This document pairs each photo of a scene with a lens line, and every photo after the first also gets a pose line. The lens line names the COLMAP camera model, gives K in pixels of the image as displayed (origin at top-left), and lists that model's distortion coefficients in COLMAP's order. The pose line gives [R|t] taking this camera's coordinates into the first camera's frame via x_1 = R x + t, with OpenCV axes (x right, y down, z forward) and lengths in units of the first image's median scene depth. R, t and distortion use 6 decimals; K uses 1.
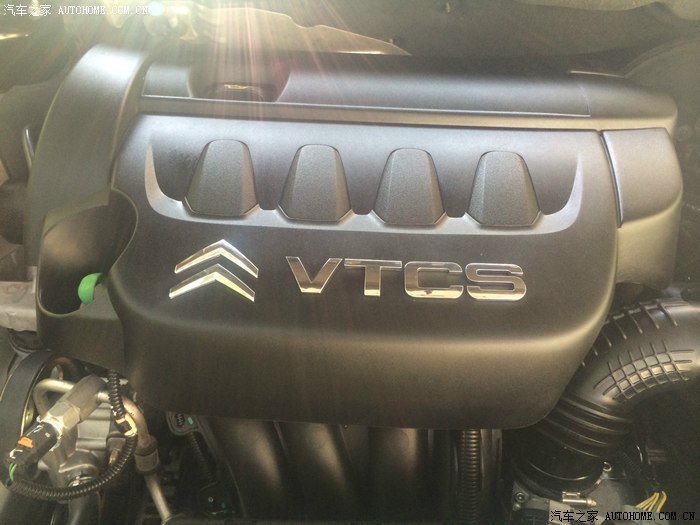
lens RADIAL K [[588.9, 0, 349.2], [0, 588.9, 259.2], [0, 0, 1]] dist [0.063827, -0.097819]
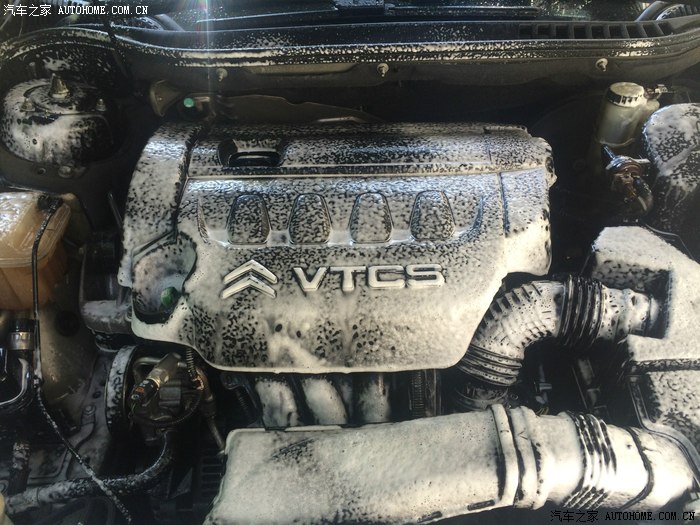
lens RADIAL K [[588.9, 0, 344.6], [0, 588.9, 264.5], [0, 0, 1]] dist [0.063827, -0.097819]
pose [[0.998570, -0.052736, 0.008745, 0.008969], [0.053038, 0.997833, -0.038935, 0.047351], [-0.006672, 0.039343, 0.999203, -0.497281]]
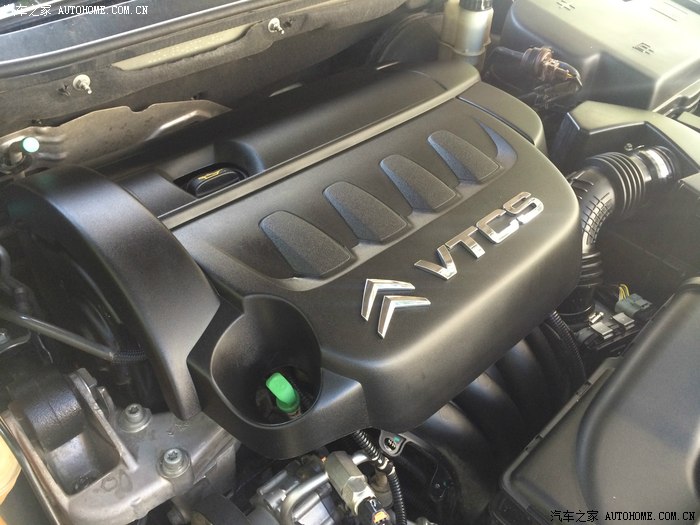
lens RADIAL K [[588.9, 0, 359.2], [0, 588.9, 272.0], [0, 0, 1]] dist [0.063827, -0.097819]
pose [[0.697261, -0.482059, 0.530515, -0.725893], [0.485297, 0.862147, 0.145570, -0.193954], [-0.527555, 0.155957, 0.835083, 0.034839]]
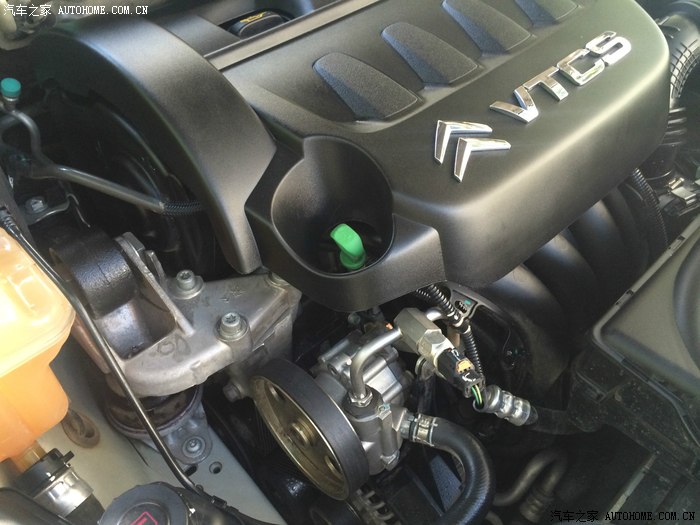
lens RADIAL K [[588.9, 0, 360.5], [0, 588.9, 270.8], [0, 0, 1]] dist [0.063827, -0.097819]
pose [[0.704063, -0.550734, 0.448317, -0.798101], [0.505580, 0.832066, 0.228158, -0.104513], [-0.498683, 0.066023, 0.864266, 0.171480]]
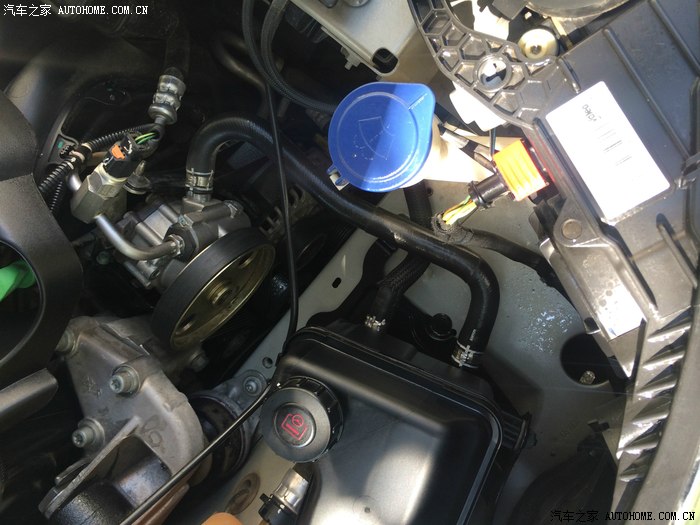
lens RADIAL K [[588.9, 0, 345.8], [0, 588.9, 251.9], [0, 0, 1]] dist [0.063827, -0.097819]
pose [[-0.765162, -0.628096, 0.141500, -0.844769], [0.605304, -0.626888, 0.490529, -0.038389], [-0.219395, 0.460985, 0.859860, 0.106788]]
